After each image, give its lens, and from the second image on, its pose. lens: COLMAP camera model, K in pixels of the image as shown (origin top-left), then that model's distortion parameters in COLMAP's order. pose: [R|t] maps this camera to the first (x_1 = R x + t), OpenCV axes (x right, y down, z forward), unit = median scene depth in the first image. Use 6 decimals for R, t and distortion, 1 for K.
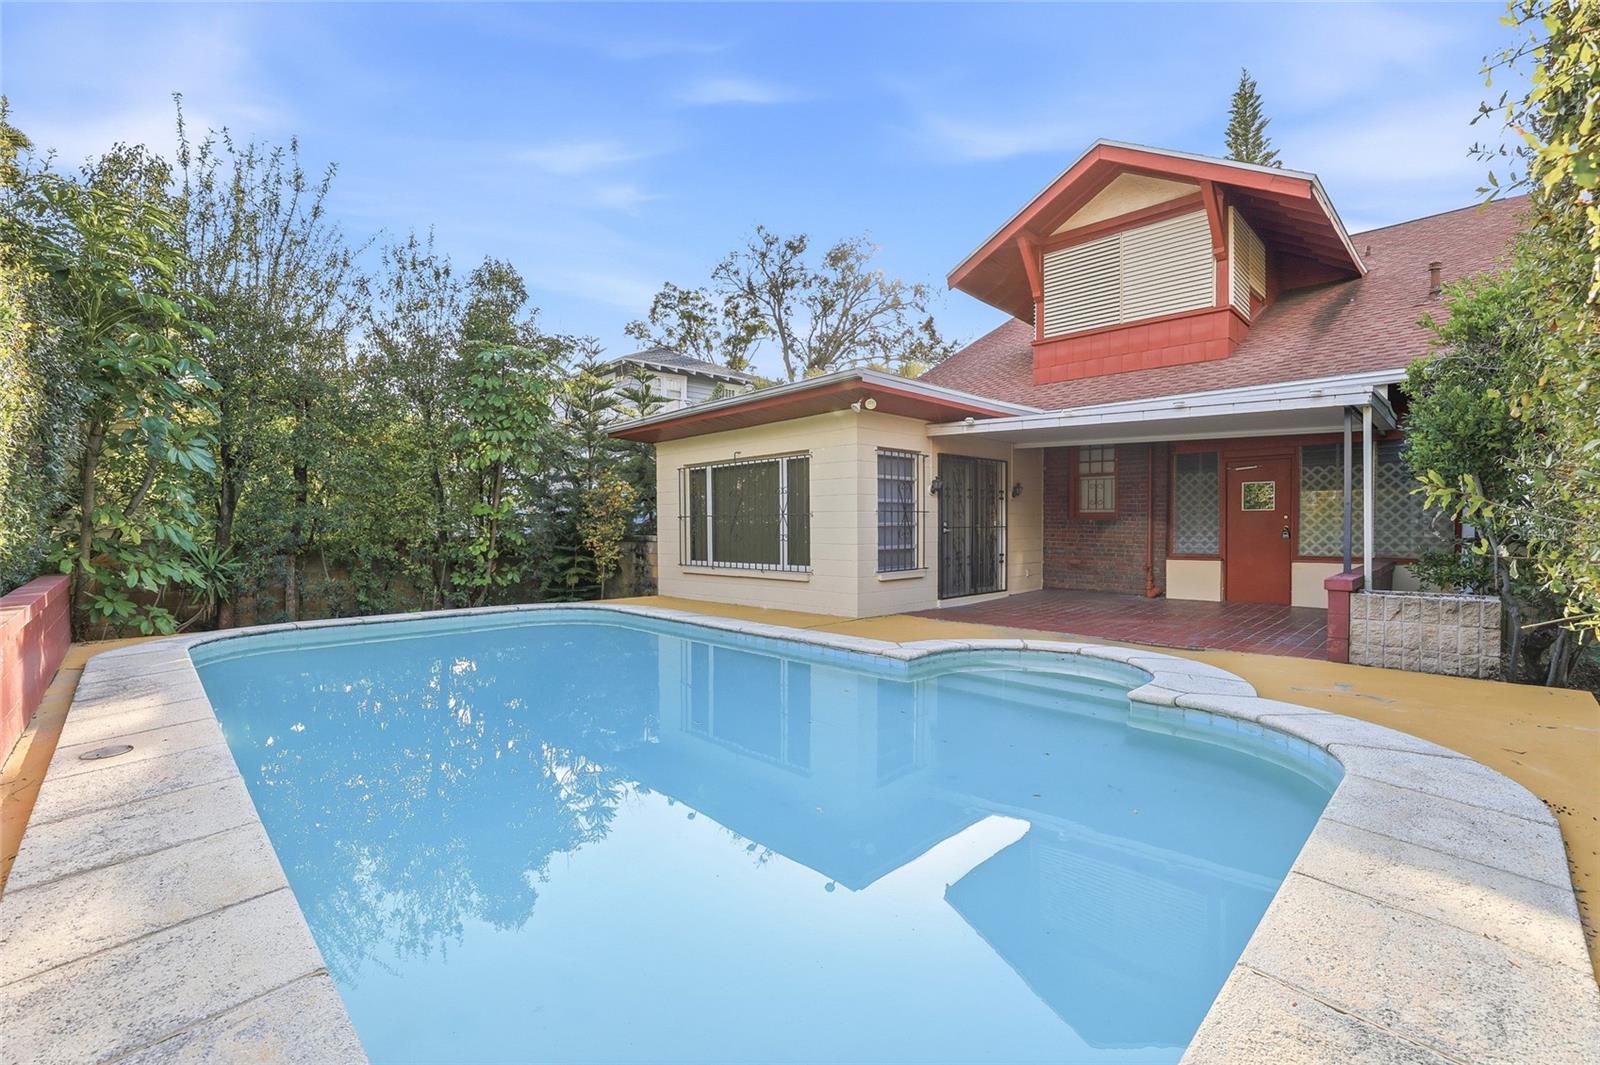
lens RADIAL K [[691.6, 0, 803.3], [0, 691.6, 545.0], [0, 0, 1]] dist [-0.030426, 0.009603]
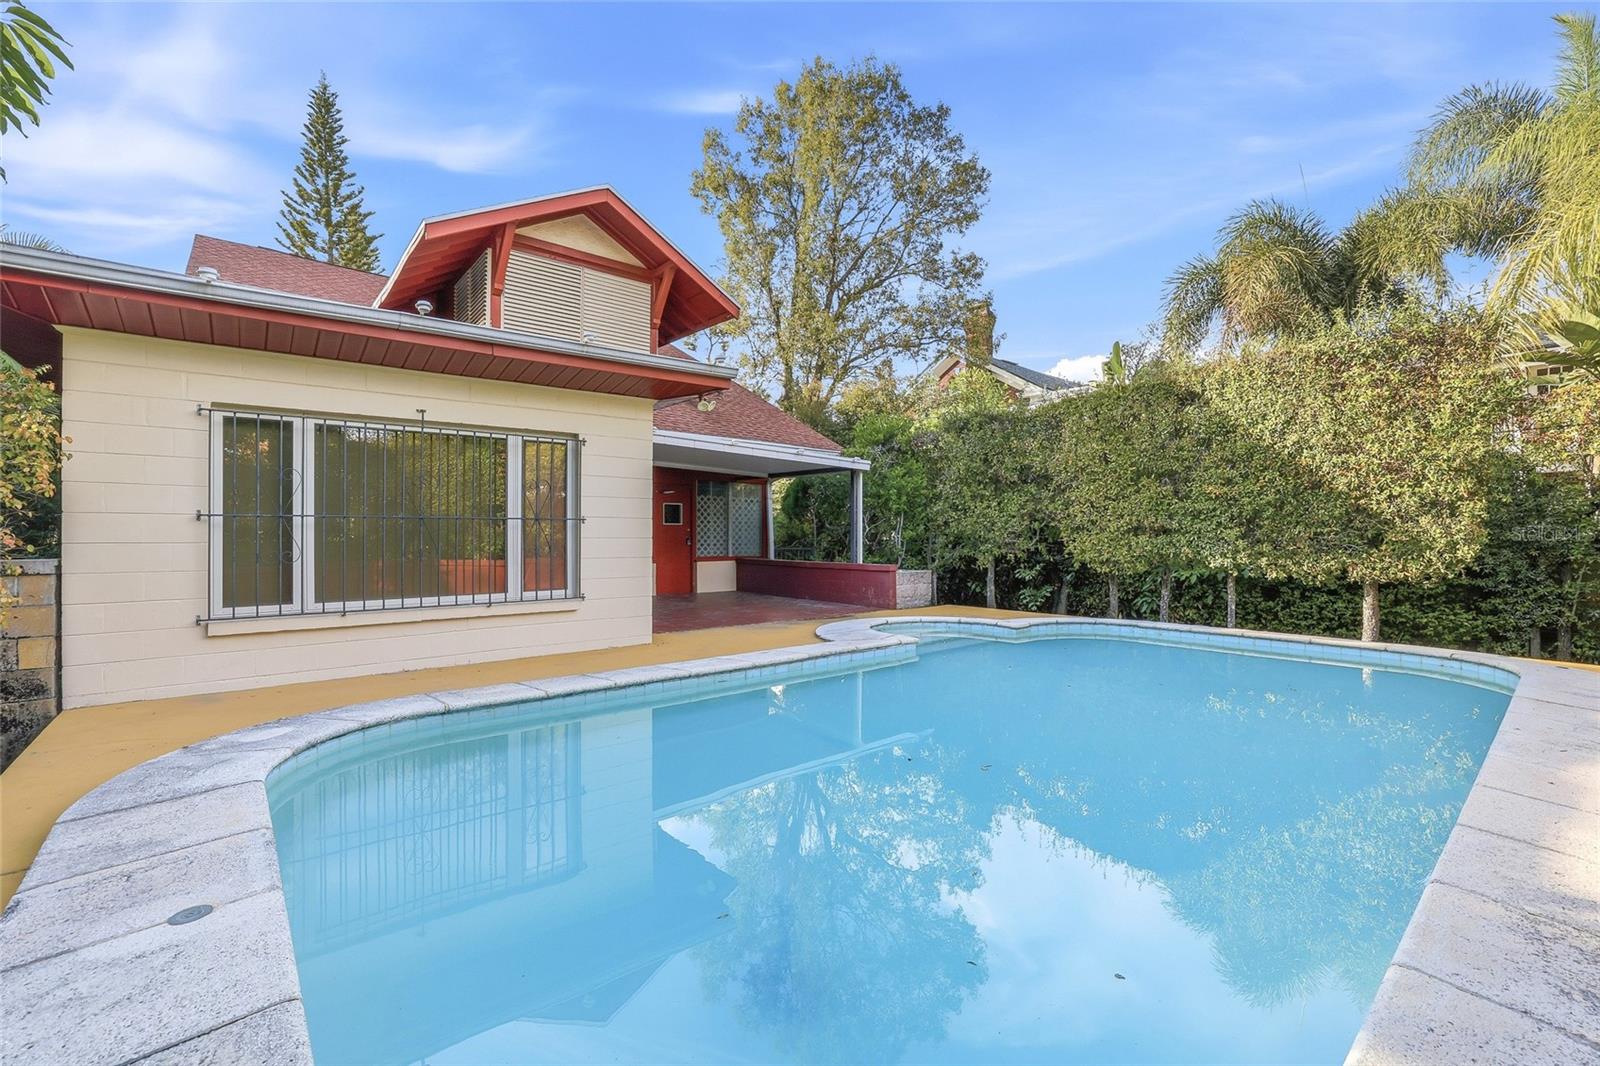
lens RADIAL K [[691.6, 0, 791.3], [0, 691.6, 533.2], [0, 0, 1]] dist [-0.030426, 0.009603]
pose [[0.088003, 0.005871, 0.996103, -0.595889], [0.029603, 0.999526, -0.008507, -0.013606], [-0.995680, 0.030236, 0.087787, 0.585866]]
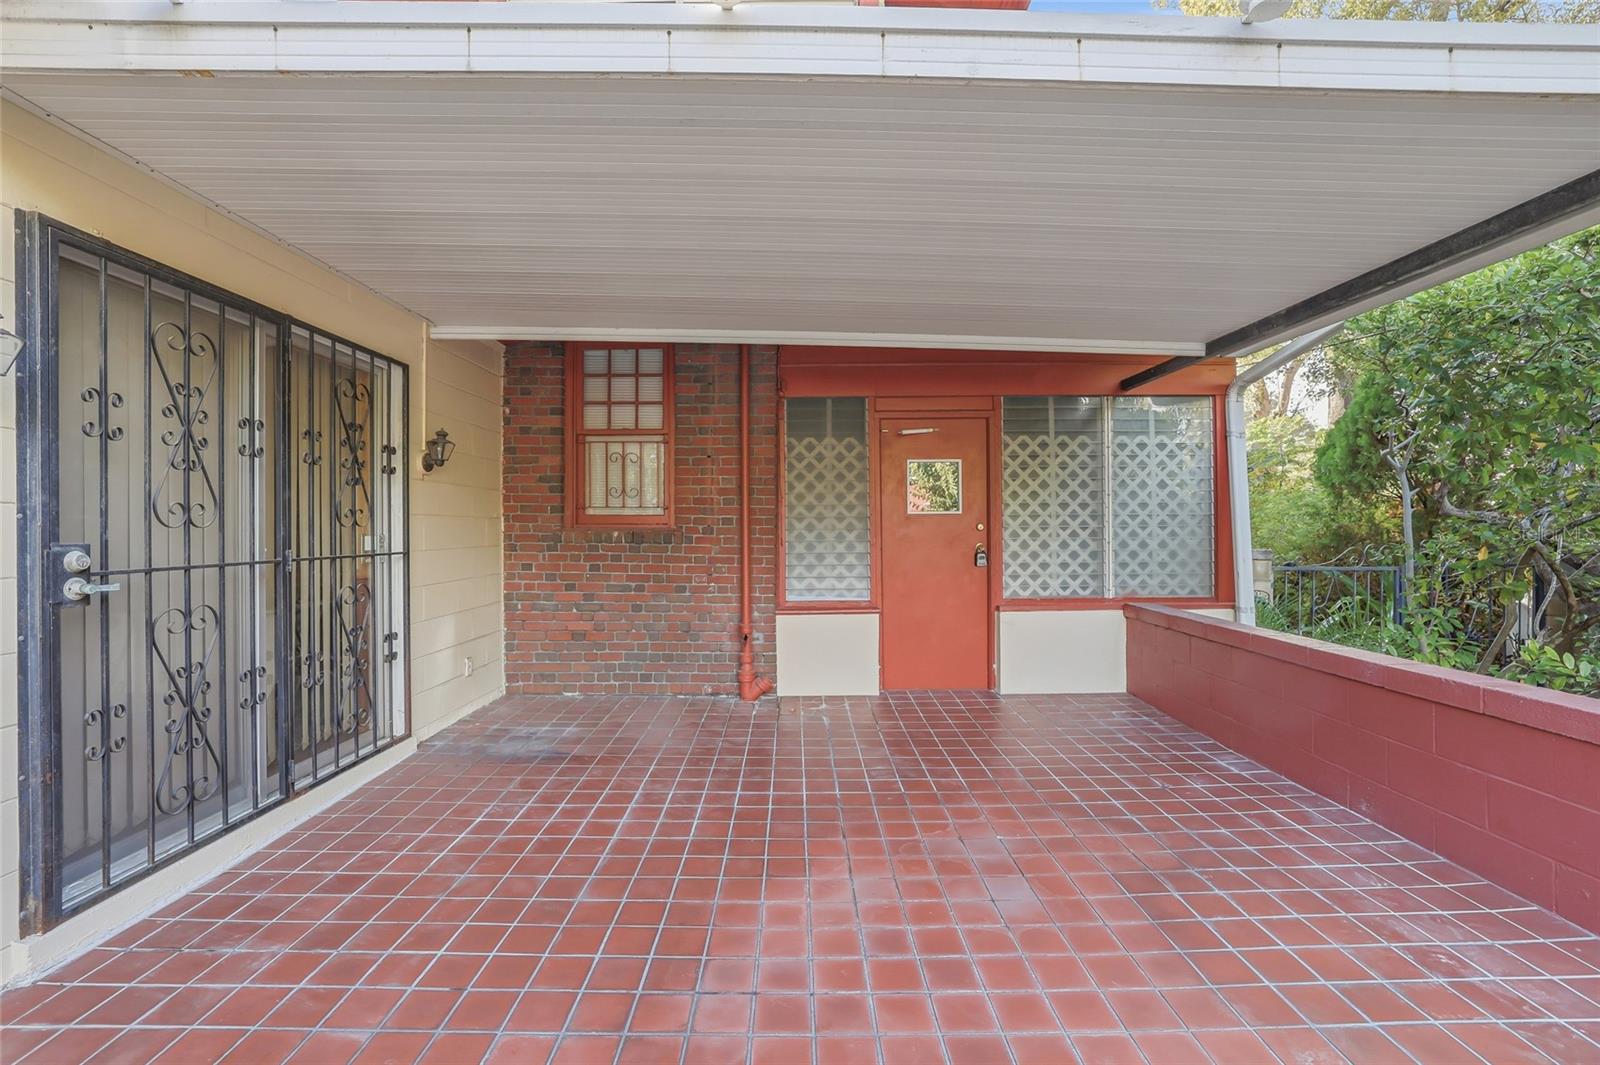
lens RADIAL K [[691.6, 0, 789.9], [0, 691.6, 521.9], [0, 0, 1]] dist [-0.030426, 0.009603]
pose [[0.712546, 0.004864, 0.701608, 0.193279], [0.022667, 0.999294, -0.029948, -0.027861], [-0.701259, 0.037242, 0.711933, 0.628761]]
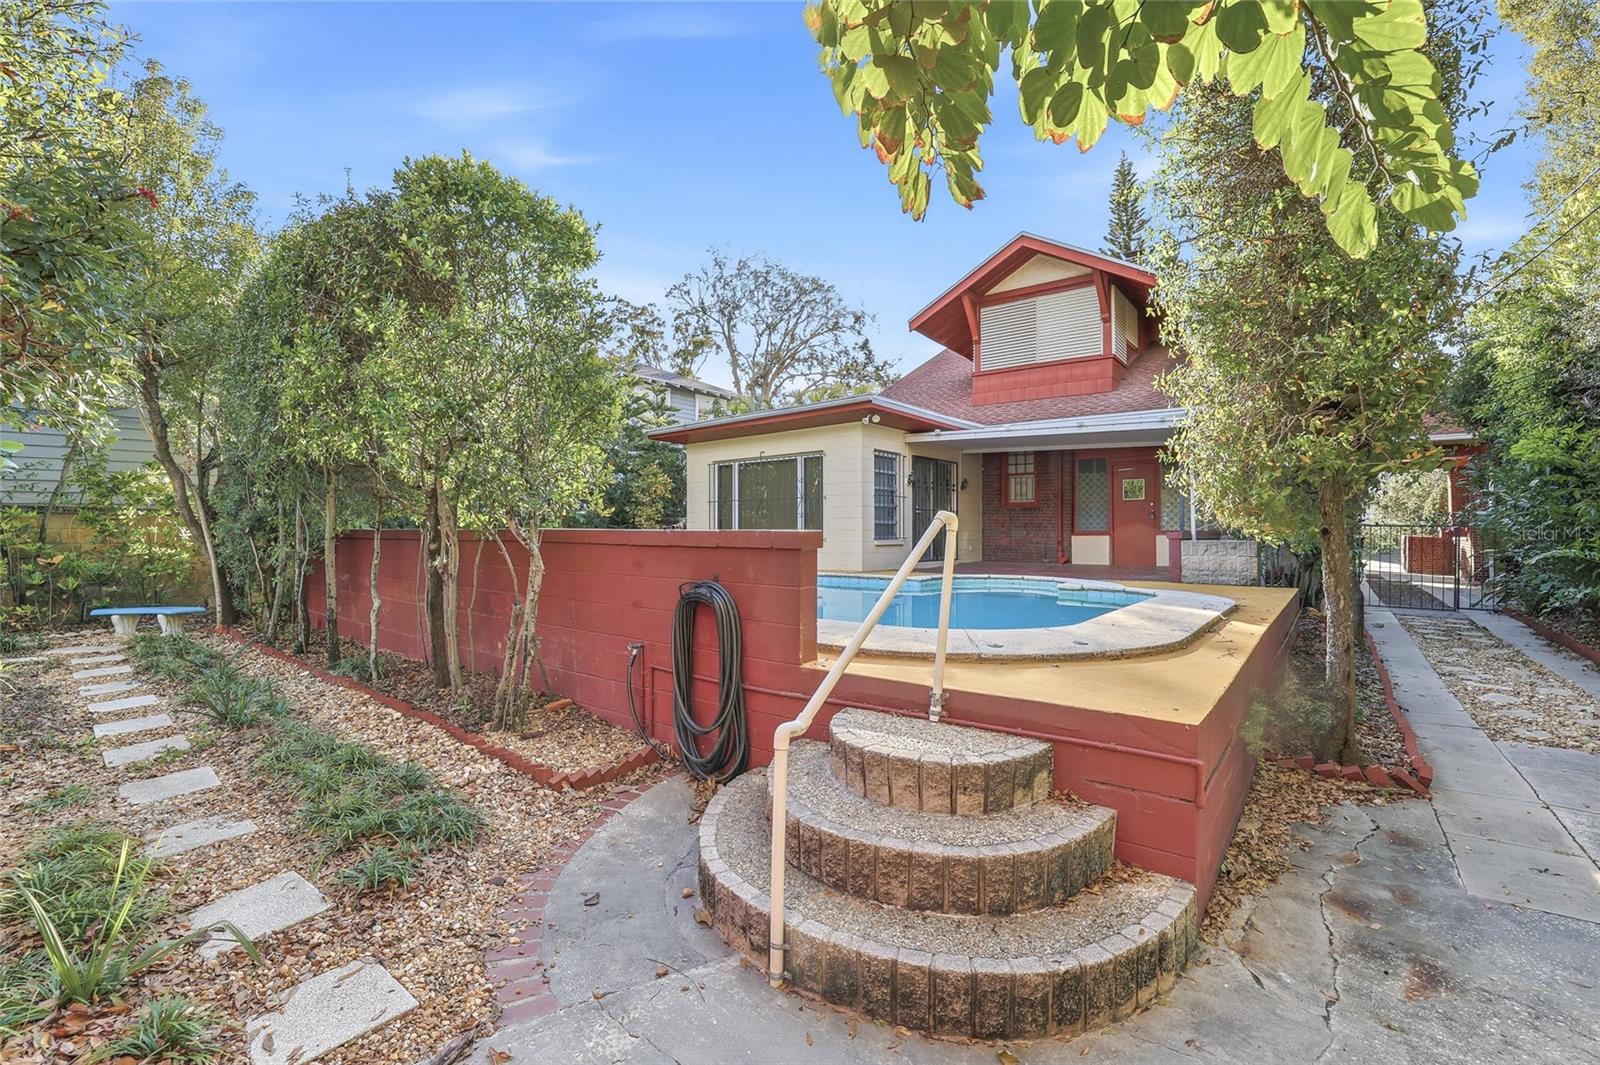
lens RADIAL K [[691.6, 0, 796.2], [0, 691.6, 523.3], [0, 0, 1]] dist [-0.030426, 0.009603]
pose [[0.993521, 0.006706, 0.113452, -0.166712], [-0.001748, 0.999041, -0.043743, 0.055240], [-0.113636, 0.043262, 0.992580, -0.289946]]
